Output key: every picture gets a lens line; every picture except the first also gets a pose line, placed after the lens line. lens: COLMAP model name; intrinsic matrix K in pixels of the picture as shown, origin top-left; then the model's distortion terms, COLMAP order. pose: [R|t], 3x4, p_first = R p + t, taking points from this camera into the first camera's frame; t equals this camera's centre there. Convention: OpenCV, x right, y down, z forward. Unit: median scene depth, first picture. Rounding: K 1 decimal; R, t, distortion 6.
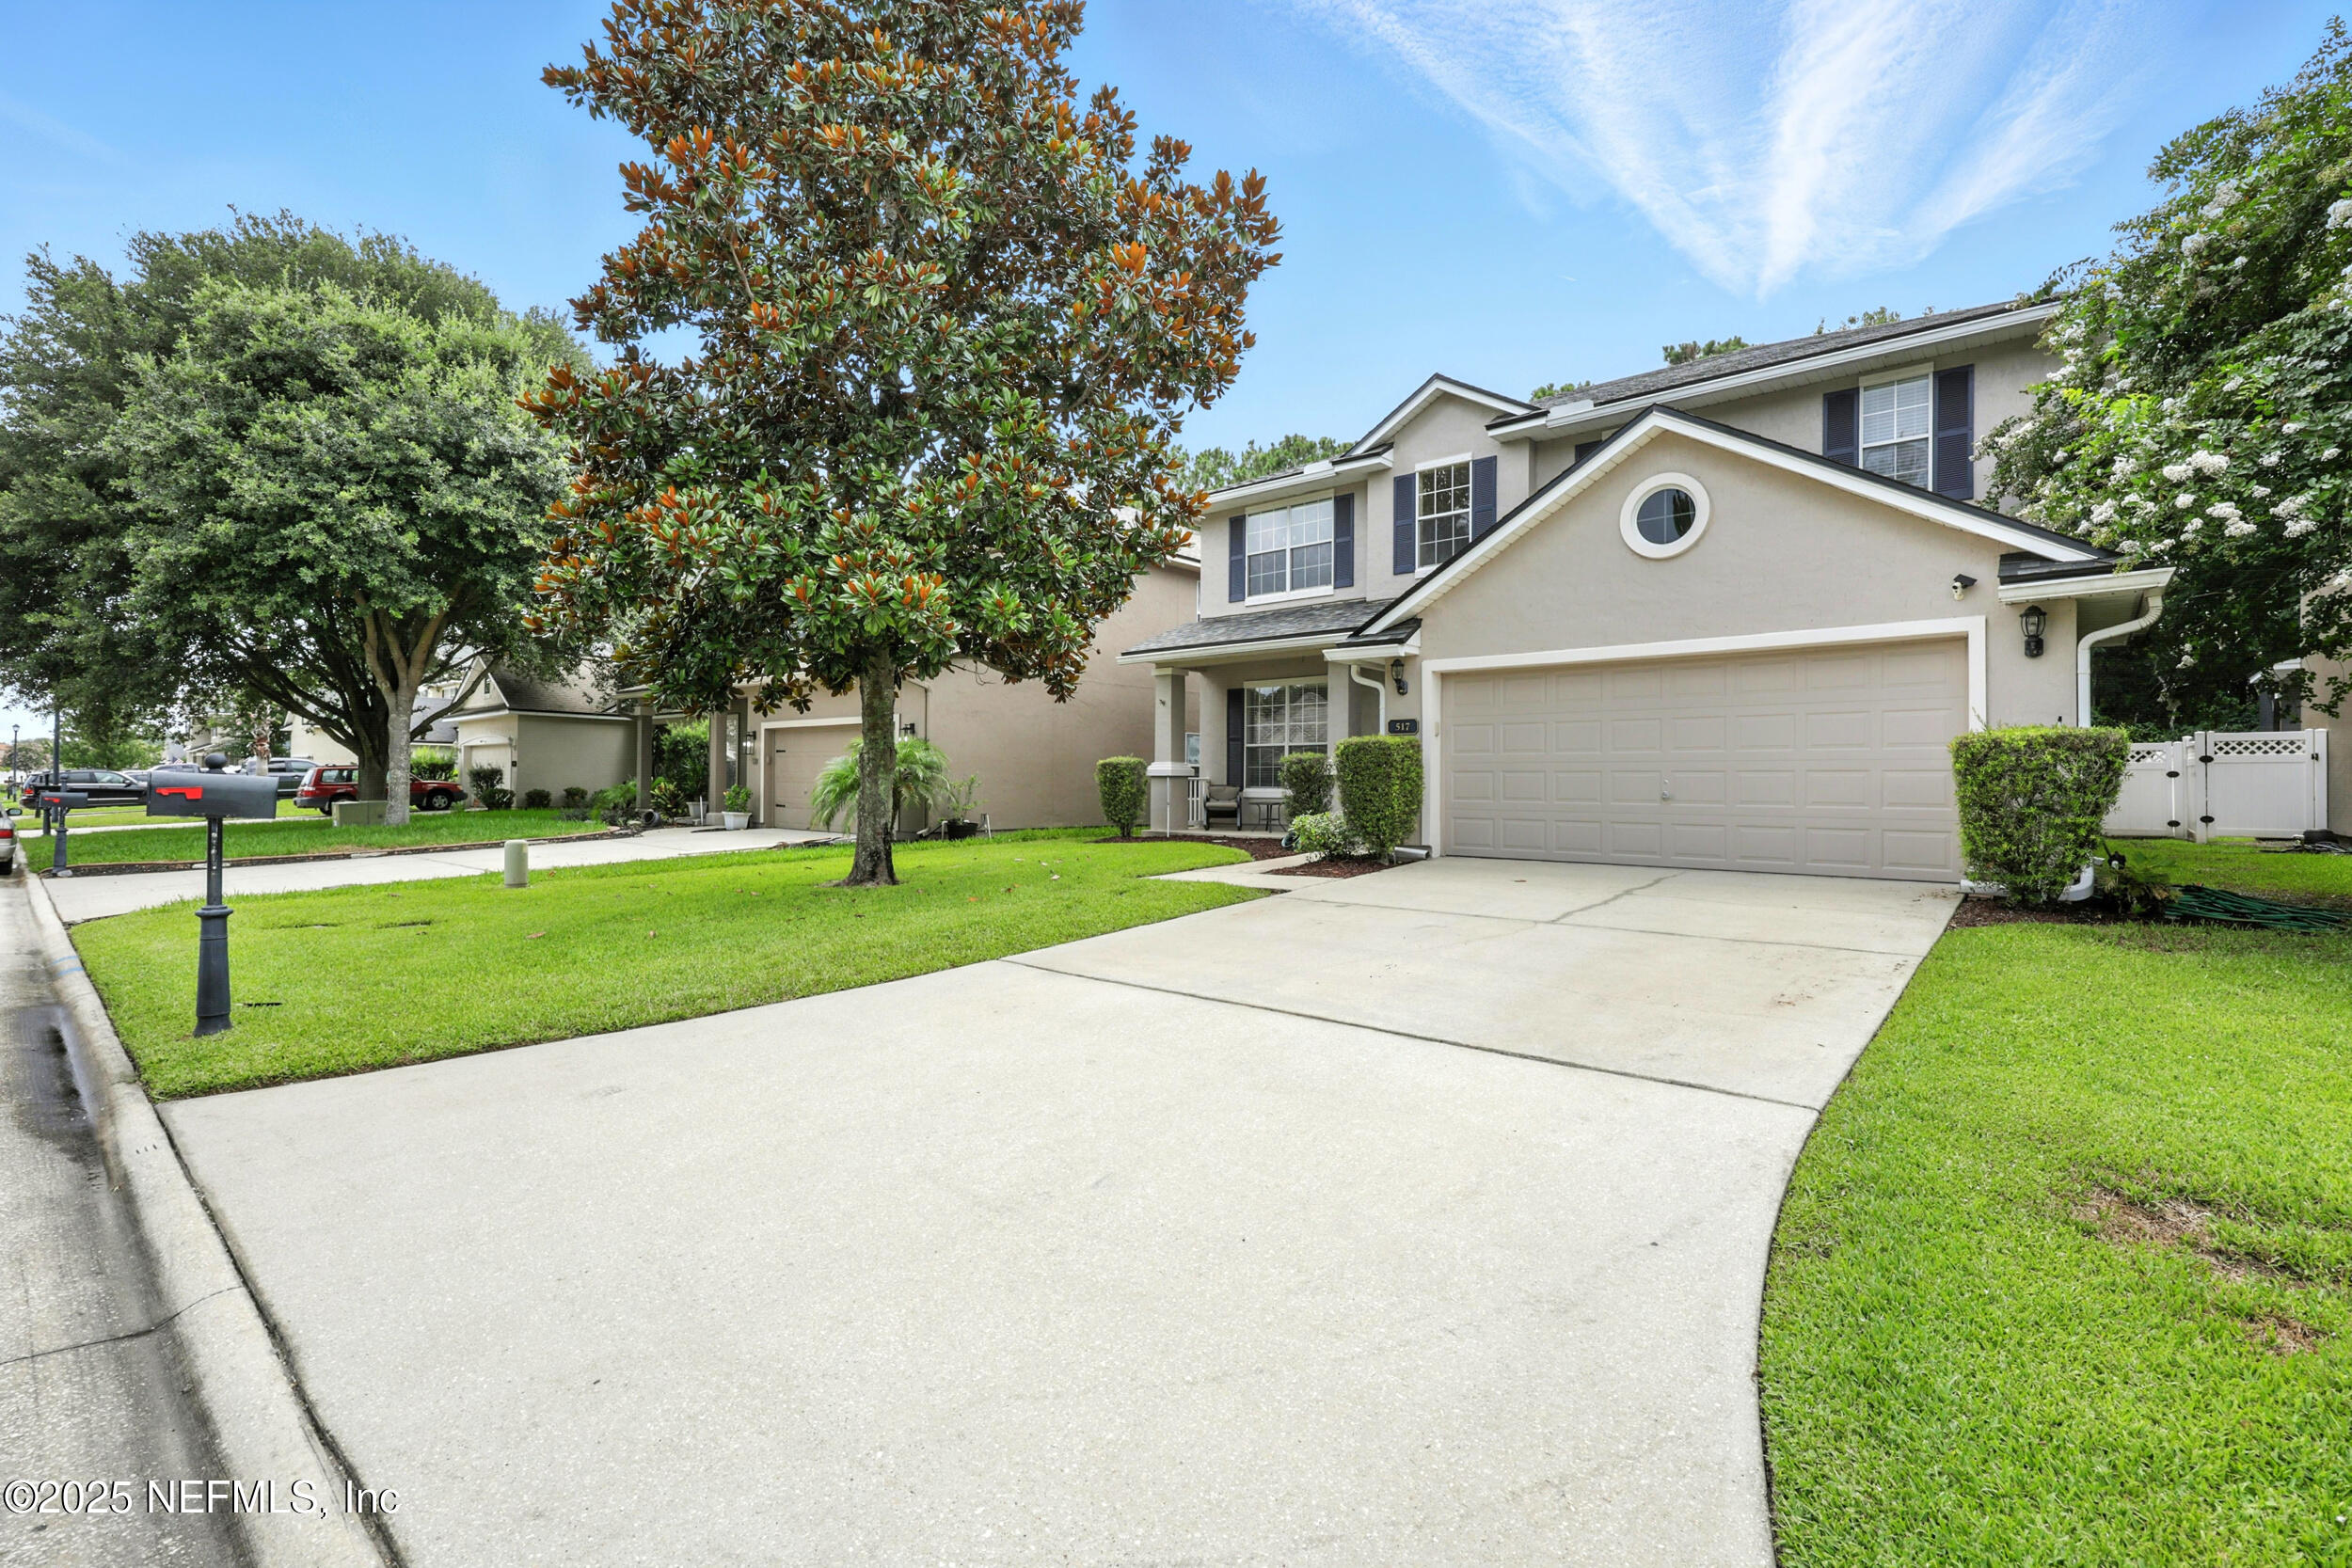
lens RADIAL K [[1055.2, 0, 1175.1], [0, 1055.2, 774.4], [0, 0, 1]] dist [0.000704, 0.000248]
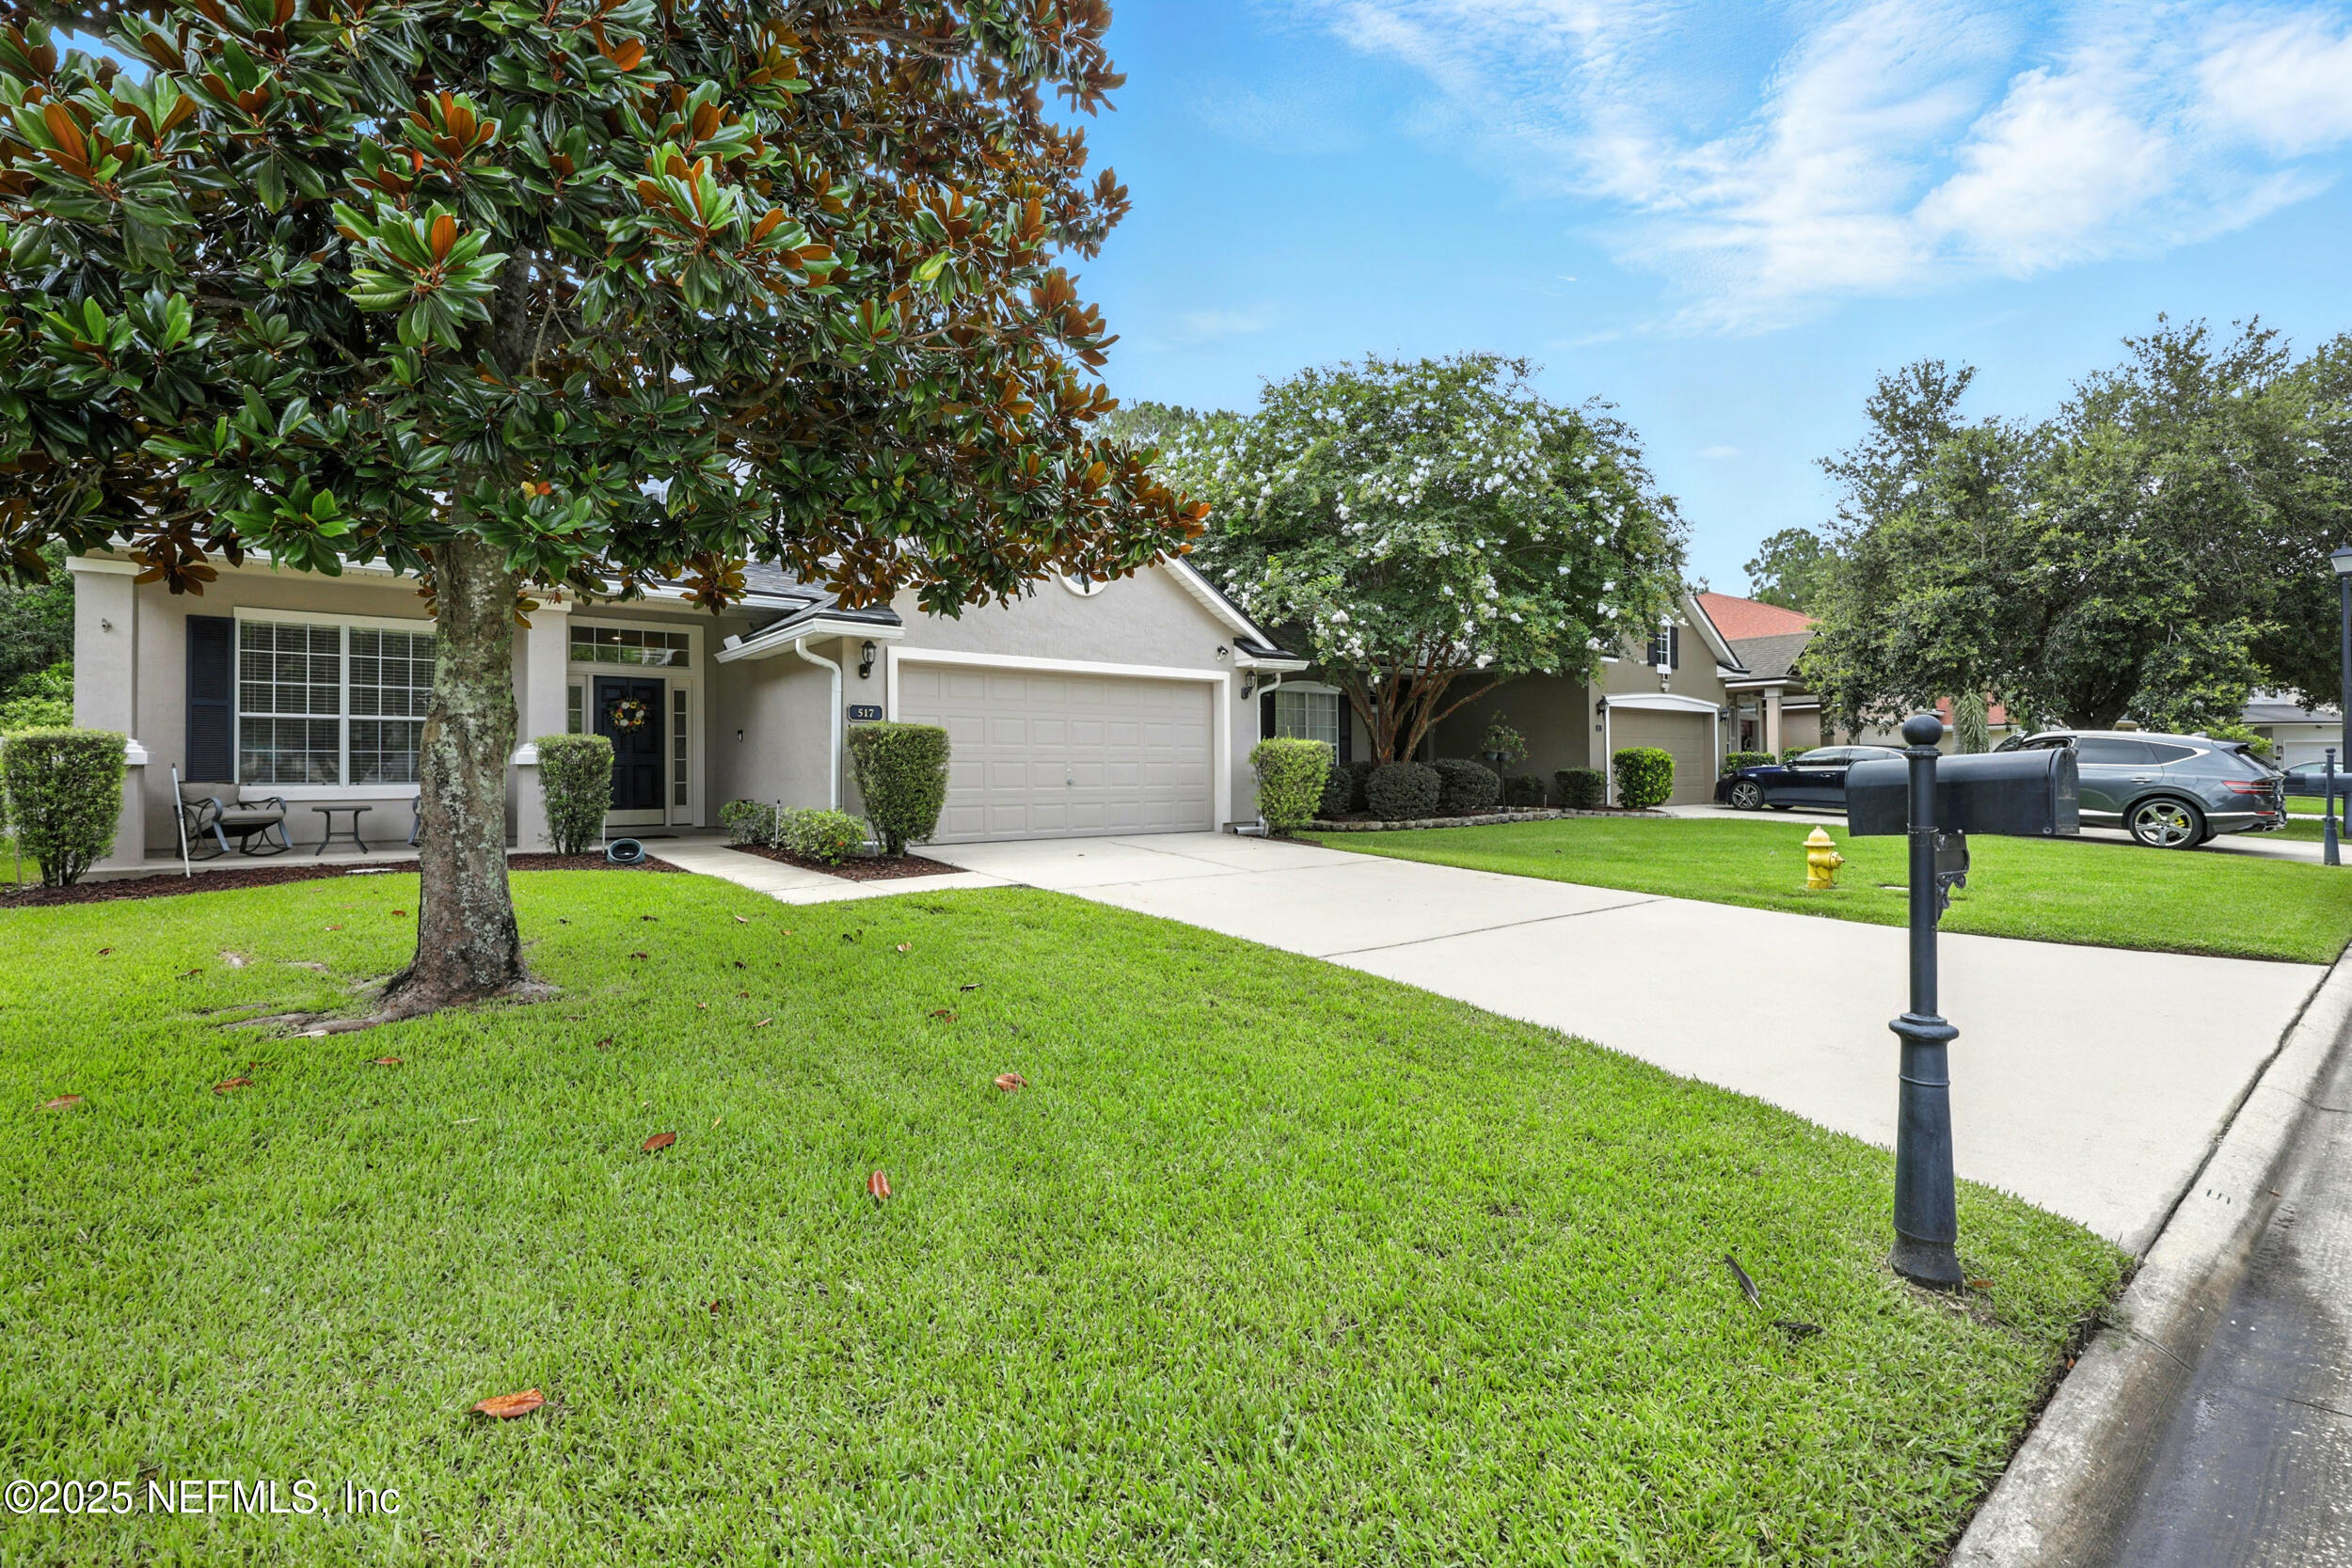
lens RADIAL K [[1055.2, 0, 1175.1], [0, 1055.2, 774.4], [0, 0, 1]] dist [0.000704, 0.000248]
pose [[0.165036, -0.005634, 0.986271, -0.783333], [-0.003299, 0.999975, 0.006264, 0.003227], [-0.986282, -0.004287, 0.165013, 0.676755]]
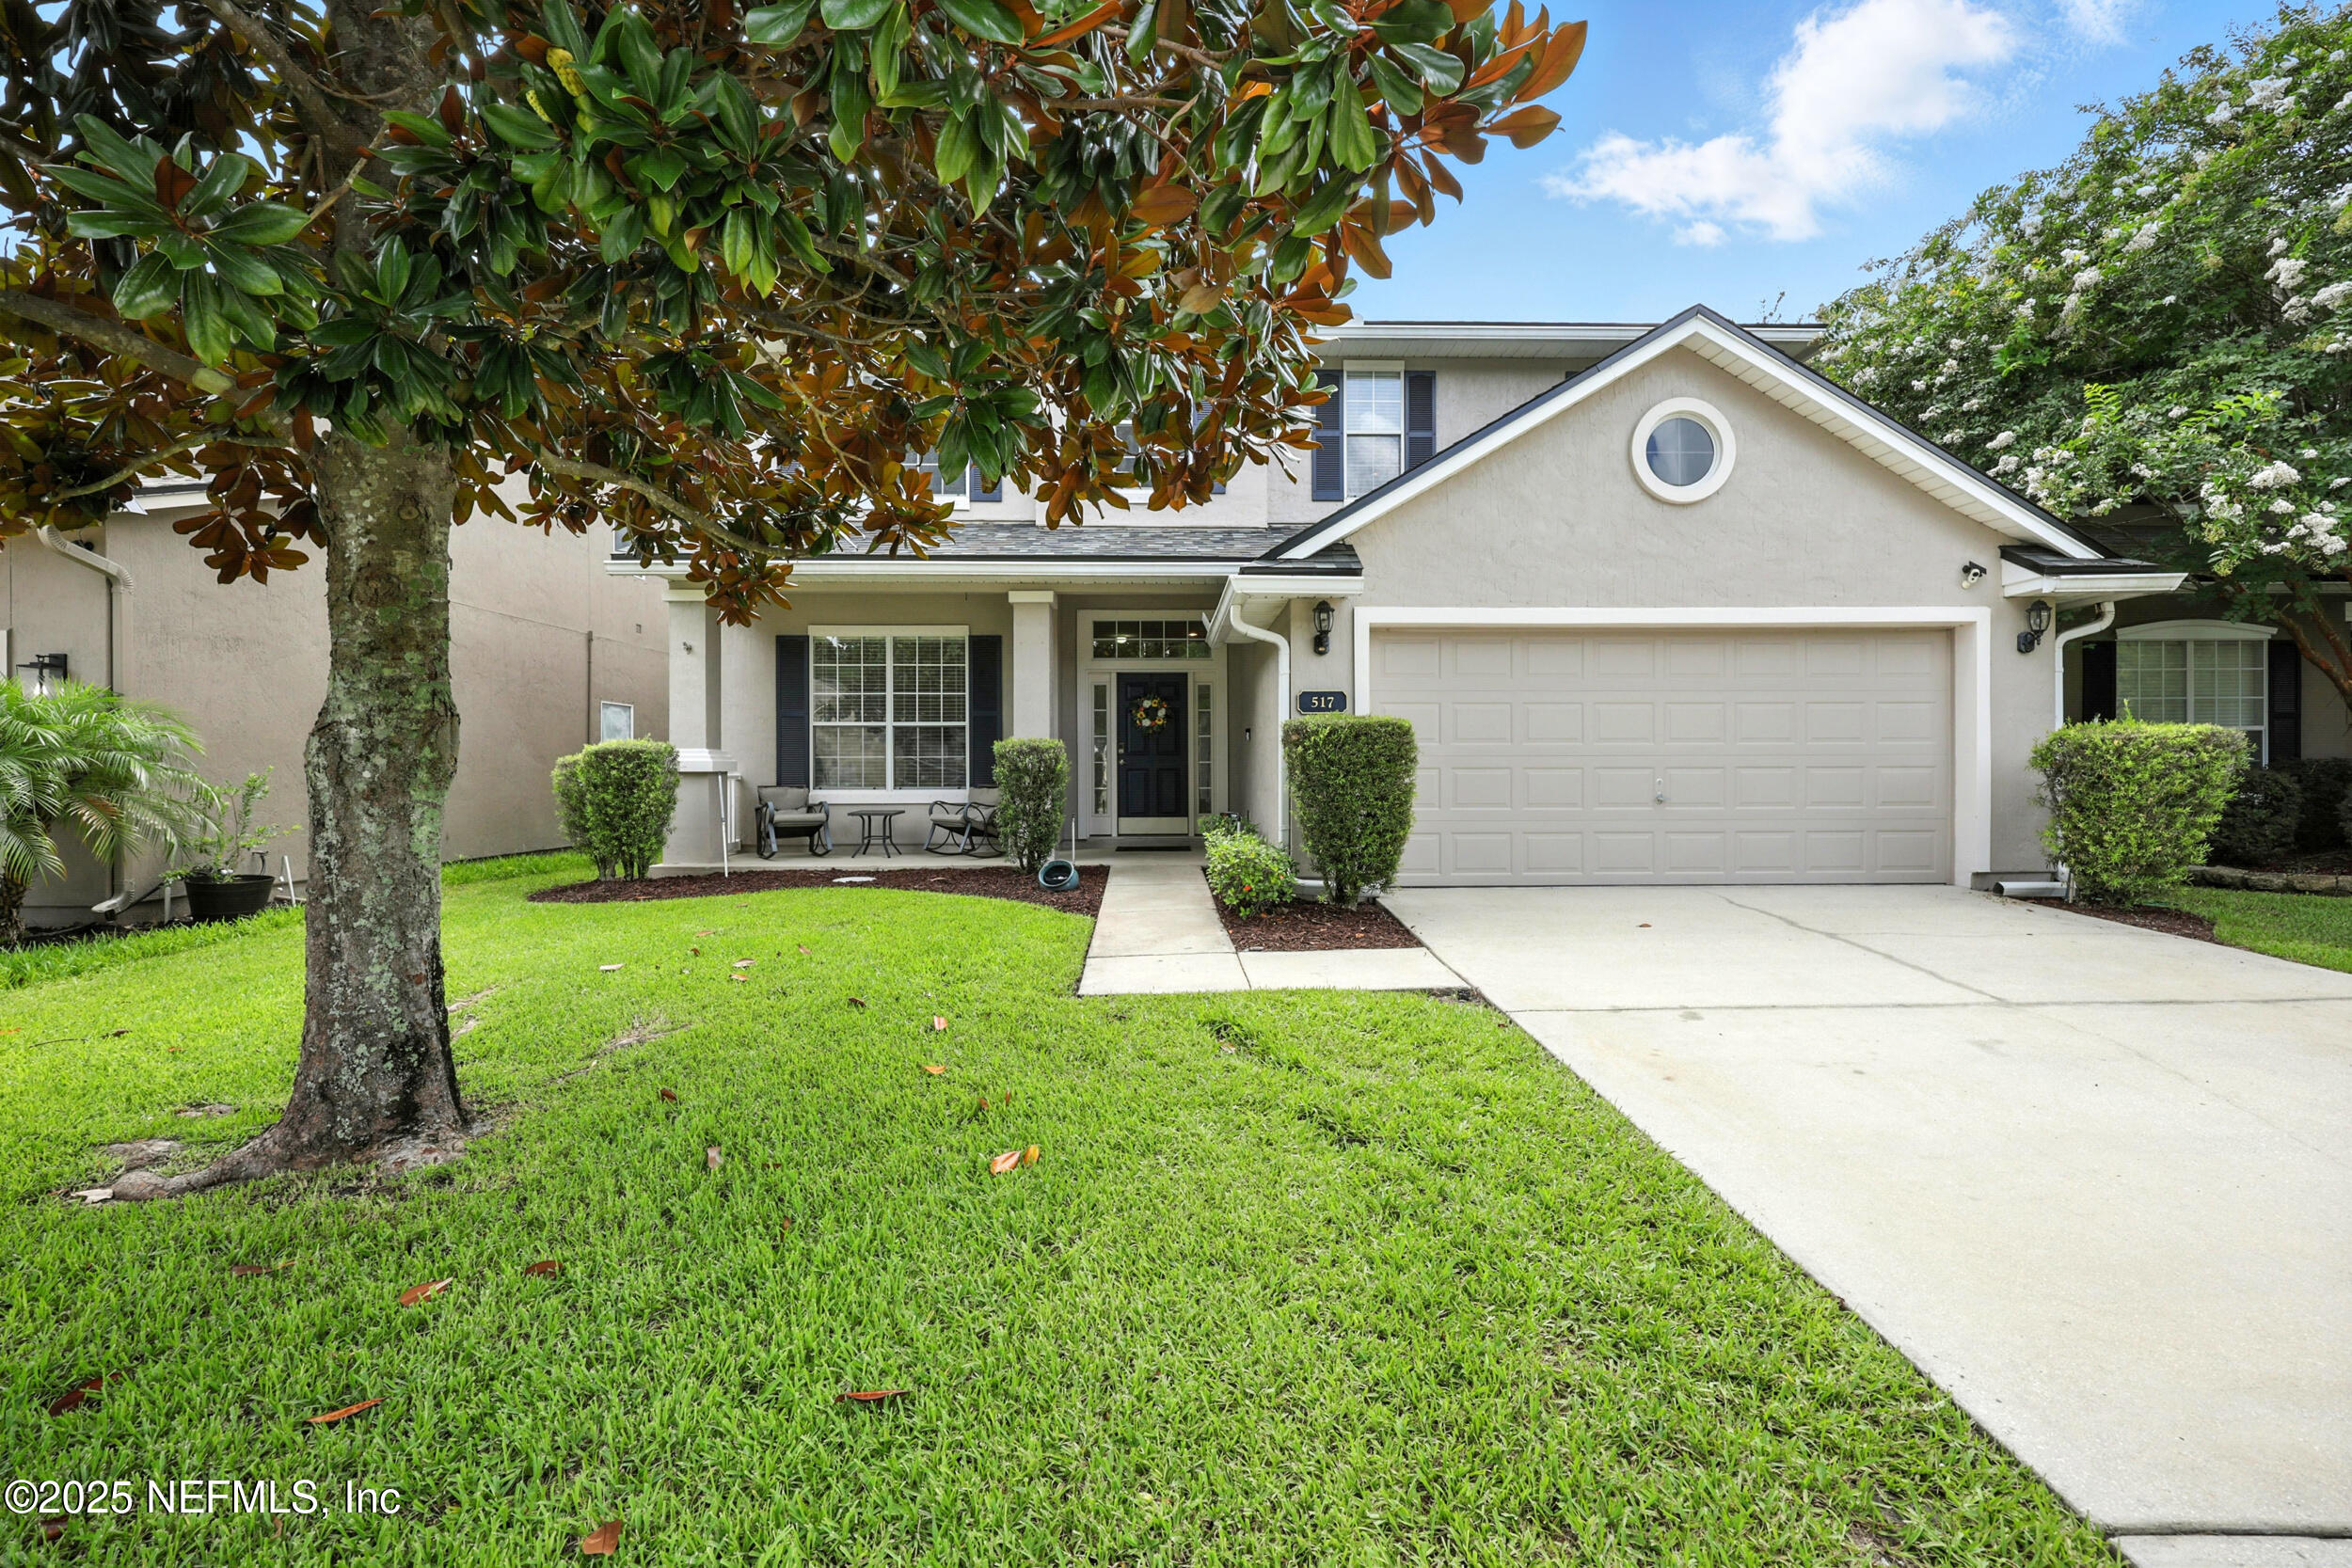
lens RADIAL K [[1028.5, 0, 1176.3], [0, 1028.5, 779.1], [0, 0, 1]] dist [0.000028, 0.000699]
pose [[0.736445, -0.013530, 0.676362, -0.354810], [-0.000203, 0.999796, 0.020221, -0.010257], [-0.676497, -0.015029, 0.736292, 0.679673]]
